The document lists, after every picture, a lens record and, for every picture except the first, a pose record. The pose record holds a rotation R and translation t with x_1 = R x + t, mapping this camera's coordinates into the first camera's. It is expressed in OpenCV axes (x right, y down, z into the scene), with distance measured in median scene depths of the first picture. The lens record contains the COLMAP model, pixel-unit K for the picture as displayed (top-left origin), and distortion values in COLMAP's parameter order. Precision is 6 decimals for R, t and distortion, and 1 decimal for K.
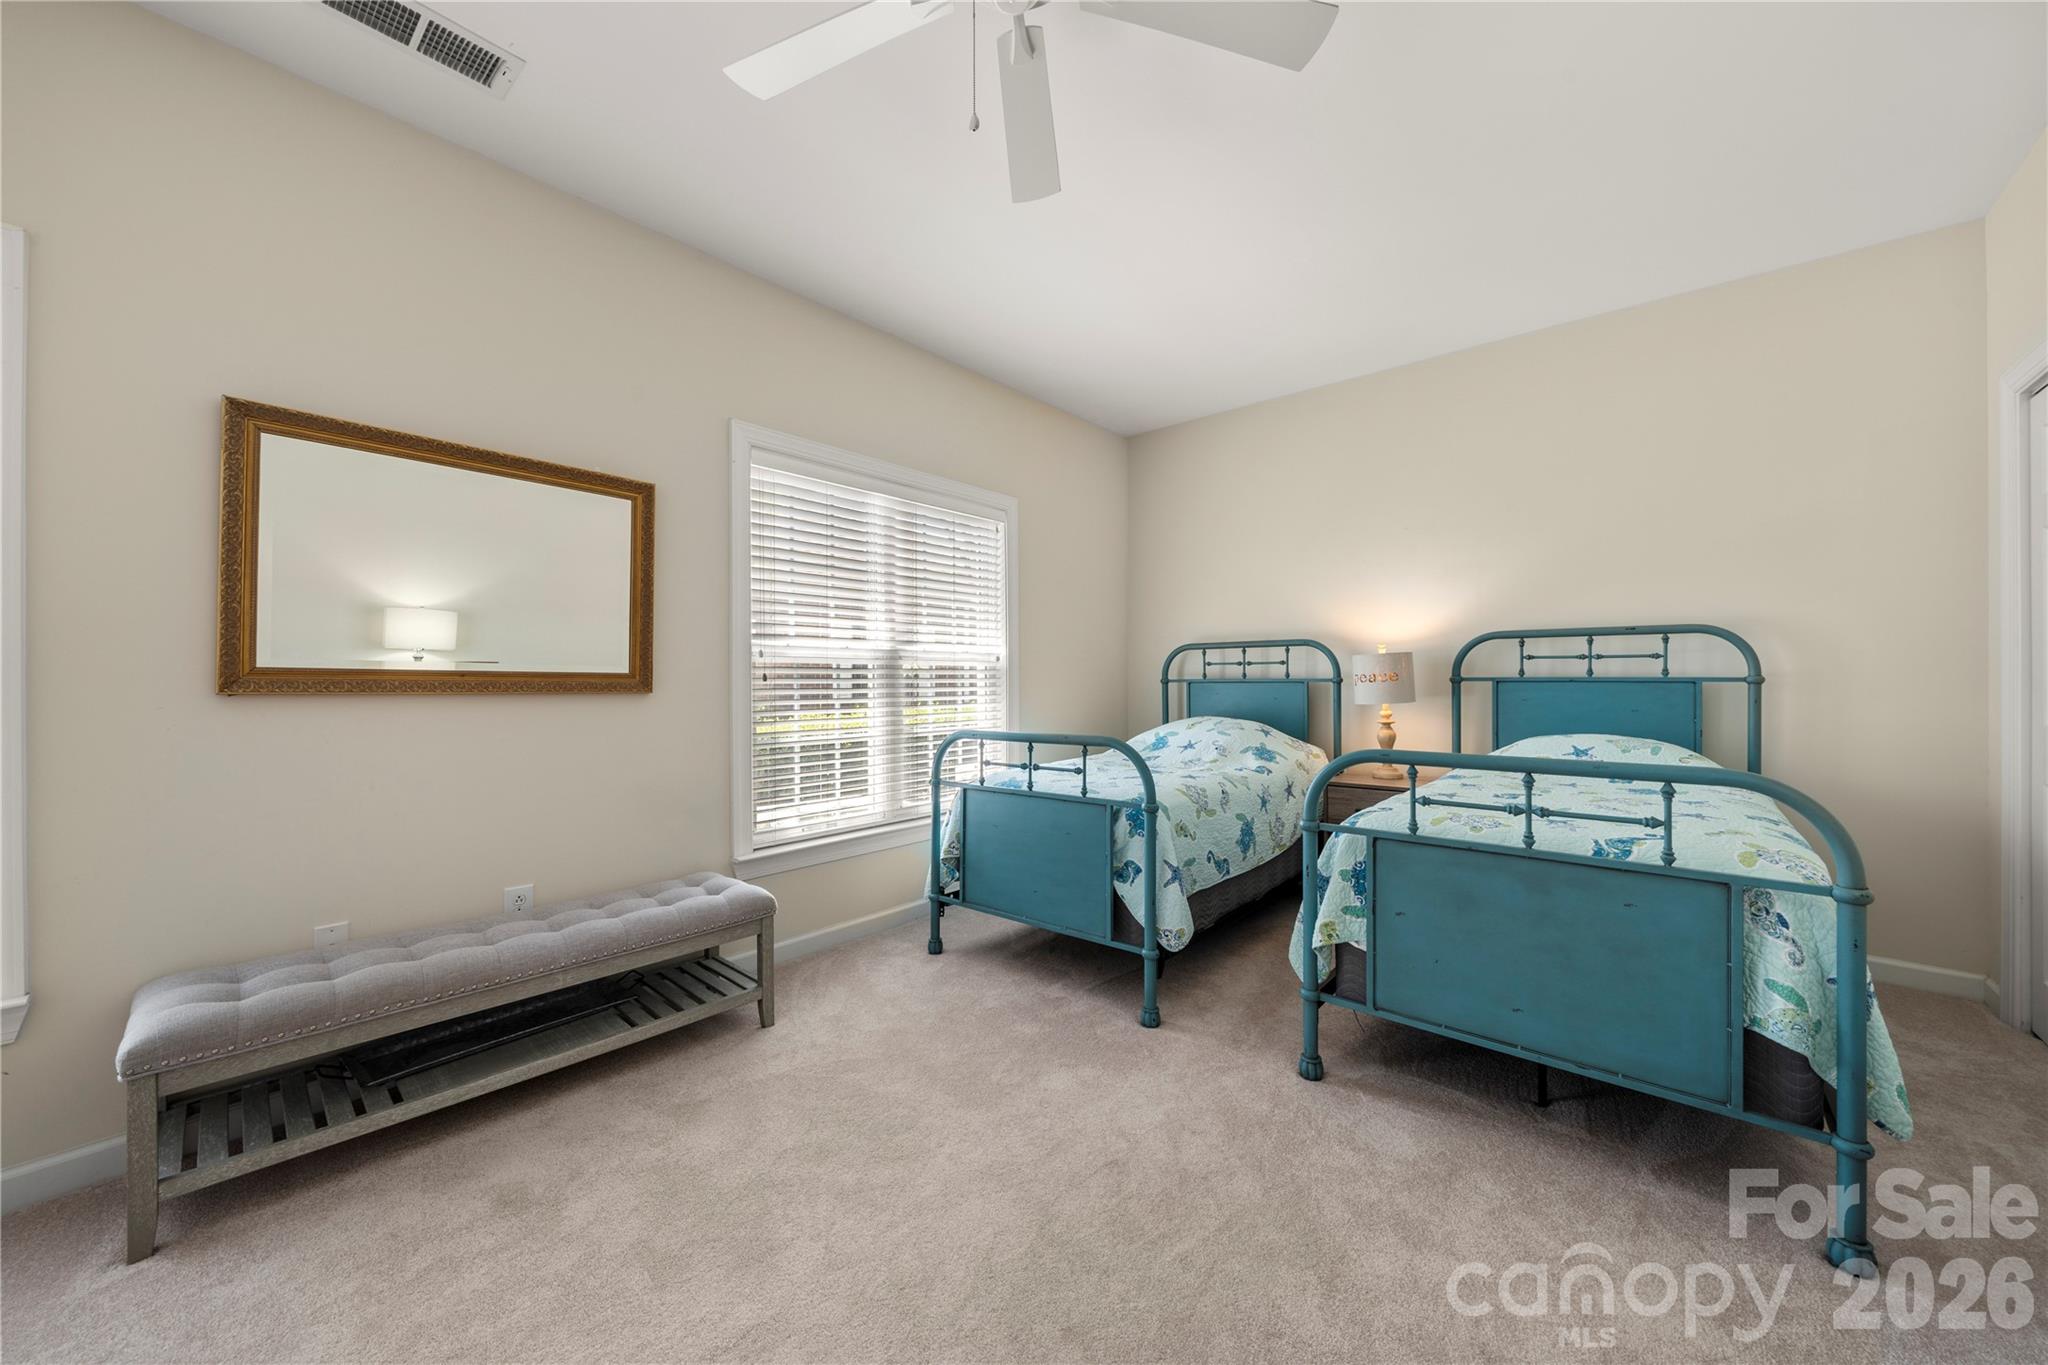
lens RADIAL K [[761.5, 0, 1036.4], [0, 761.5, 680.7], [0, 0, 1]] dist [-0.000943, -0.000194]
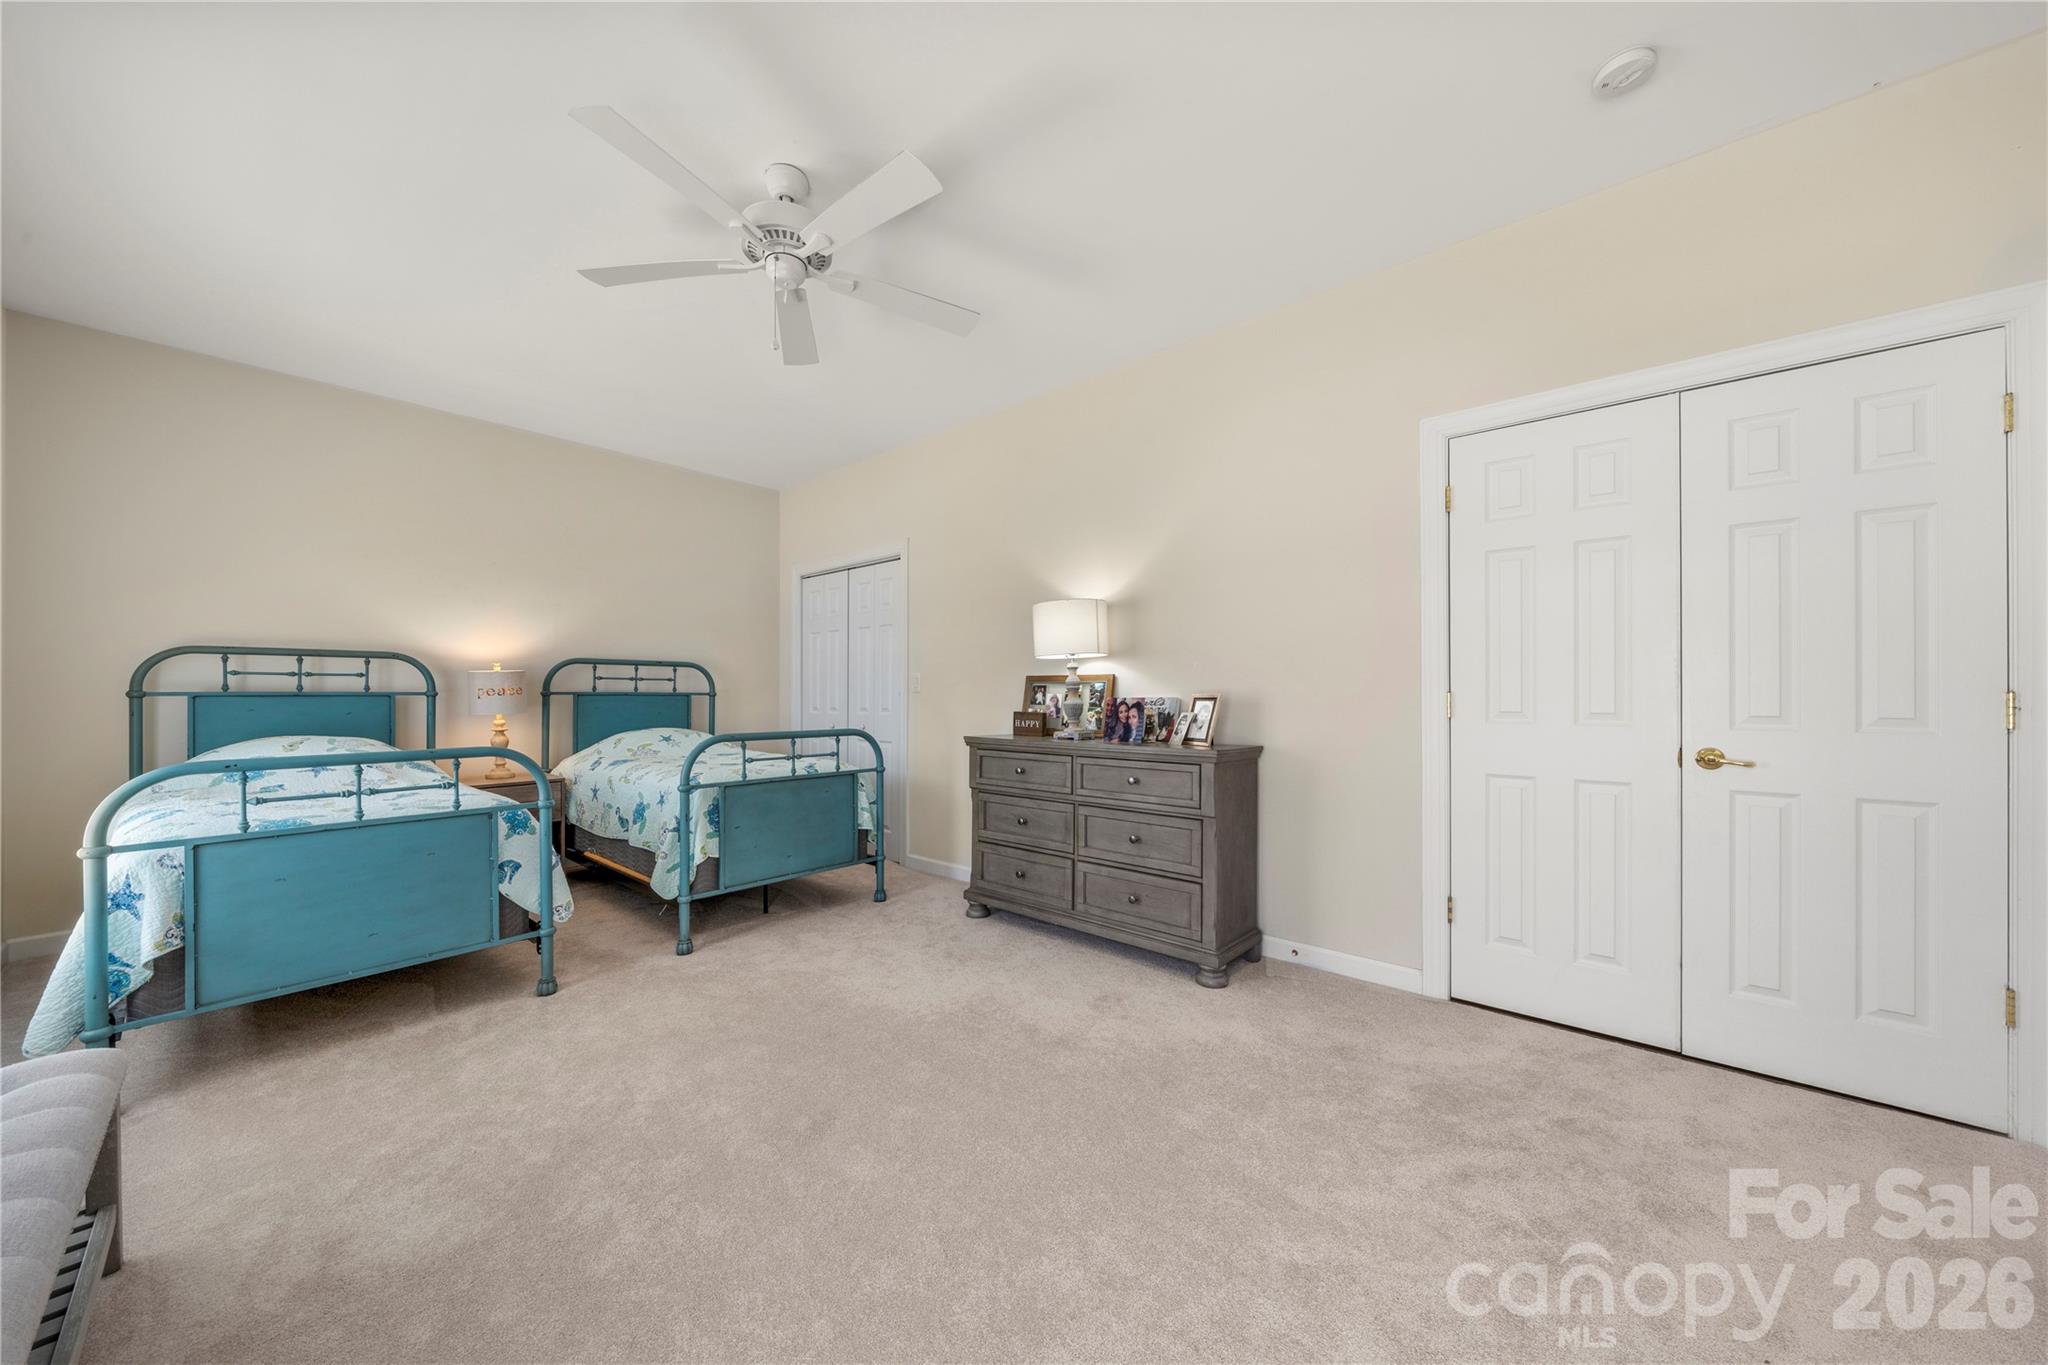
lens RADIAL K [[716.1, 0, 1039.1], [0, 716.1, 675.1], [0, 0, 1]] dist [0.000228, -0.000175]
pose [[-0.037165, 0.029137, 0.998884, -0.749335], [0.000891, 0.999575, -0.029124, 0.003884], [-0.999309, -0.000193, -0.037175, 0.233185]]
